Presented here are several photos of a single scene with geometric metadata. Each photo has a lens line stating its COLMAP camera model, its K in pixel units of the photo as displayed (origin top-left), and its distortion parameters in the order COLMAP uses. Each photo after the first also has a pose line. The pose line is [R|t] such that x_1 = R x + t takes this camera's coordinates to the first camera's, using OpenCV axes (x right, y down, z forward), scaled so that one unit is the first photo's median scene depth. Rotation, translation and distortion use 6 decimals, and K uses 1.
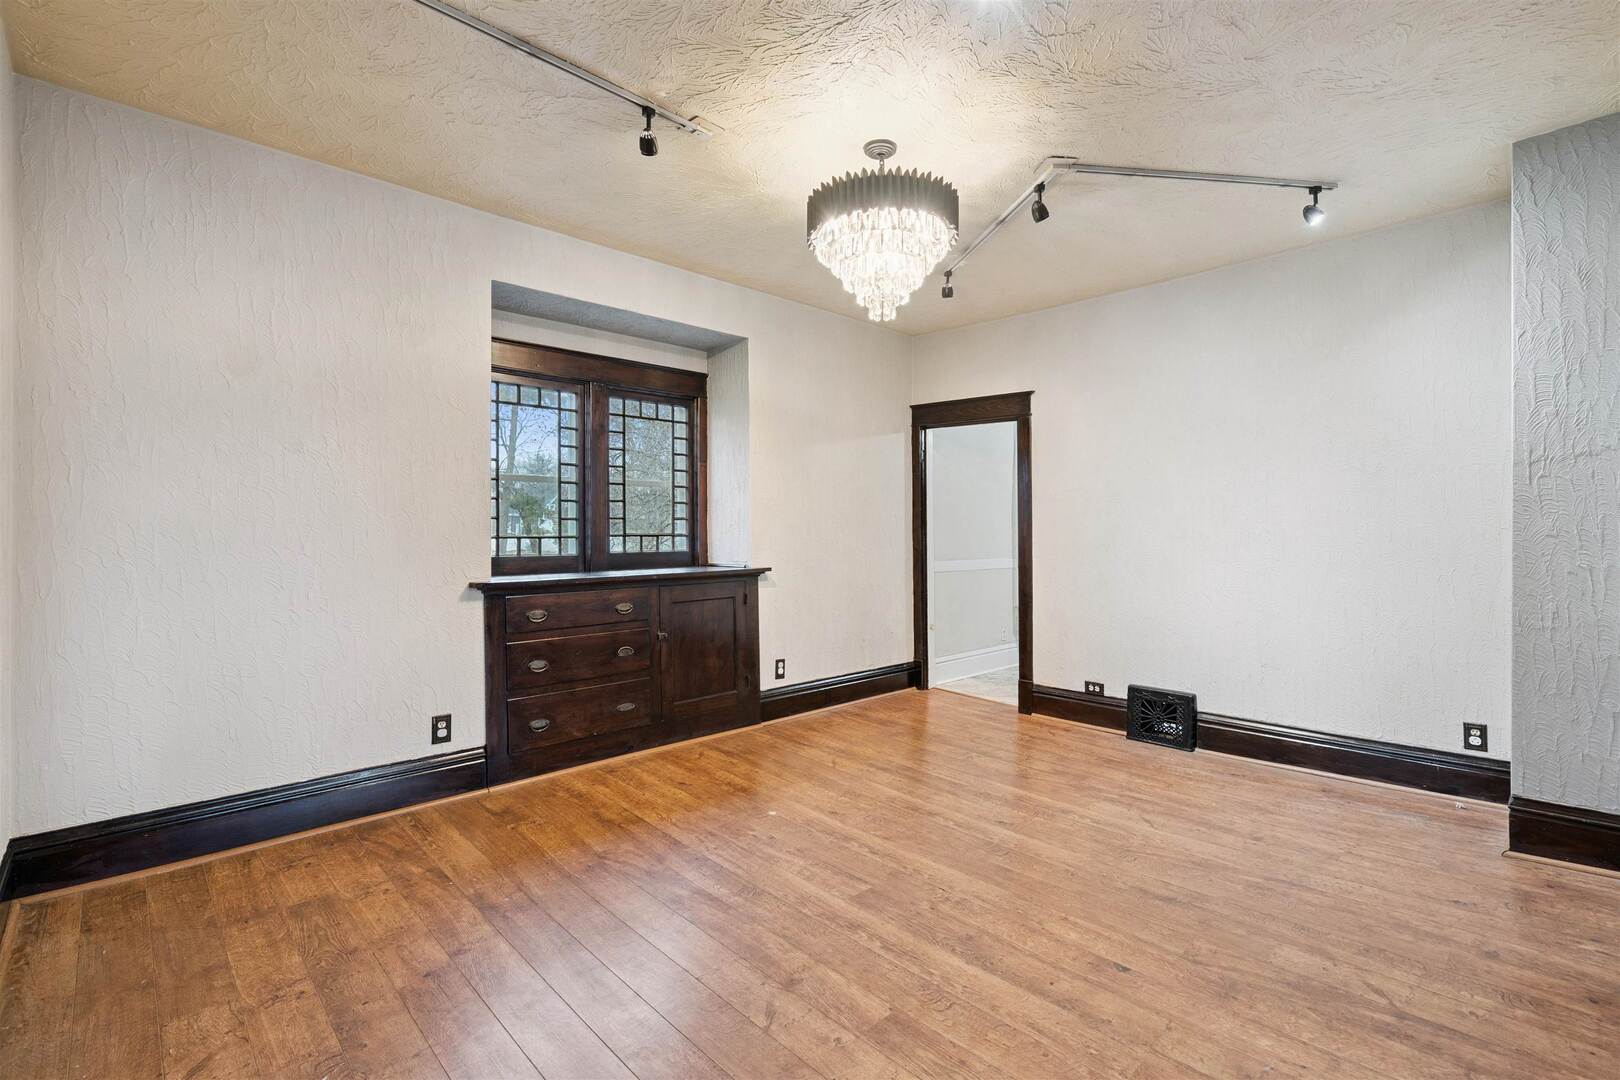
lens RADIAL K [[730.3, 0, 807.9], [0, 730.3, 535.0], [0, 0, 1]] dist [0.001493, 0.000466]
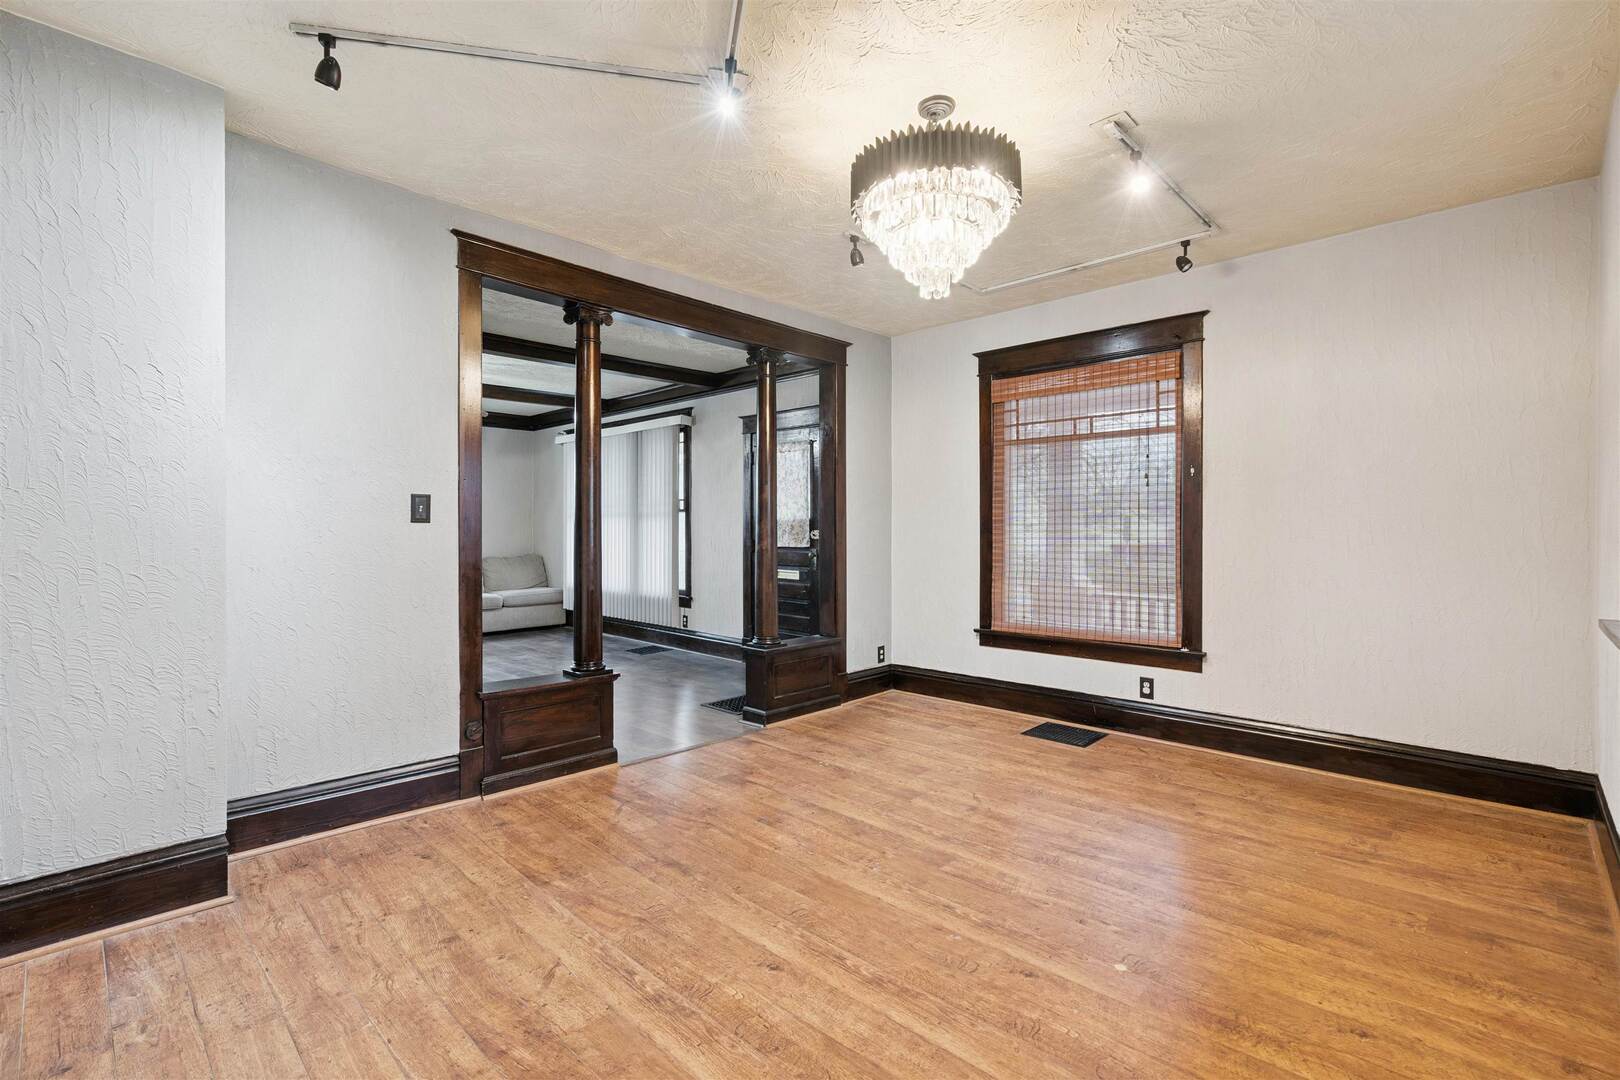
lens RADIAL K [[730.3, 0, 811.5], [0, 730.3, 534.7], [0, 0, 1]] dist [0.001493, 0.000466]
pose [[-0.999148, -0.002893, -0.041181, 0.305748], [-0.003411, 0.999916, 0.012526, -0.014875], [0.041141, 0.012656, -0.999073, 1.962424]]
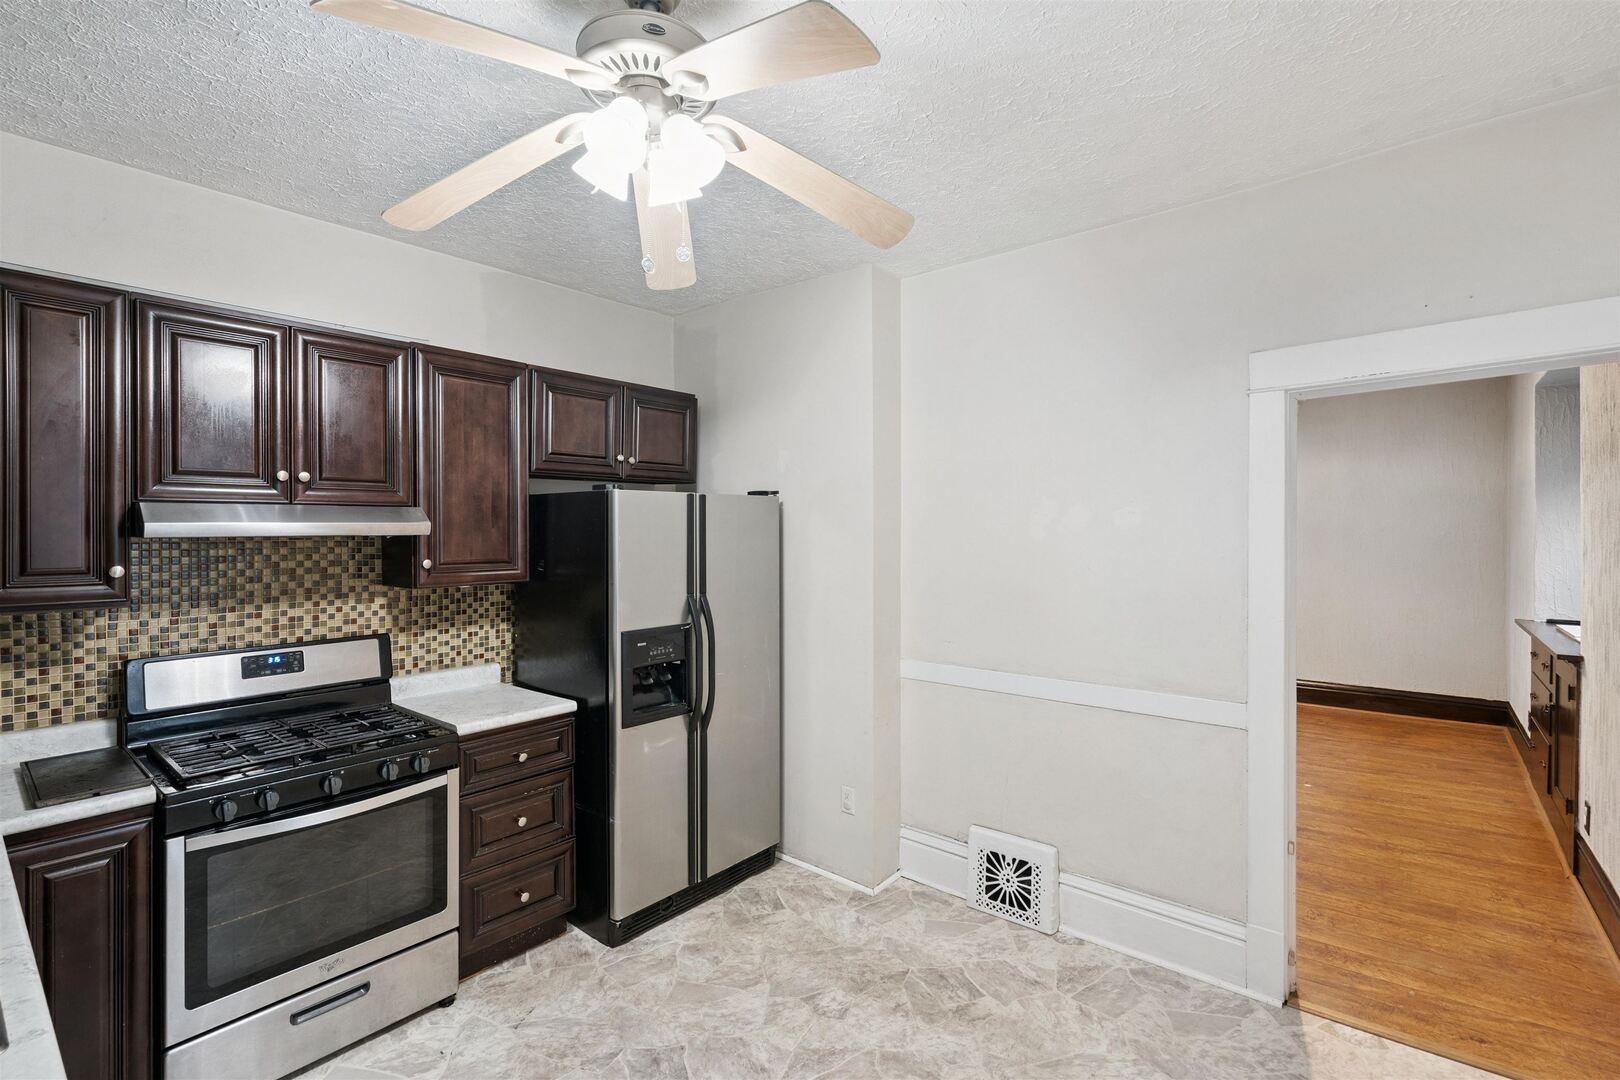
lens RADIAL K [[730.3, 0, 816.2], [0, 730.3, 534.8], [0, 0, 1]] dist [0.001493, 0.000466]
pose [[-0.992448, -0.002004, -0.122651, 1.258768], [-0.003790, 0.999890, 0.014325, -0.132292], [0.122609, 0.014682, -0.992346, 2.706691]]
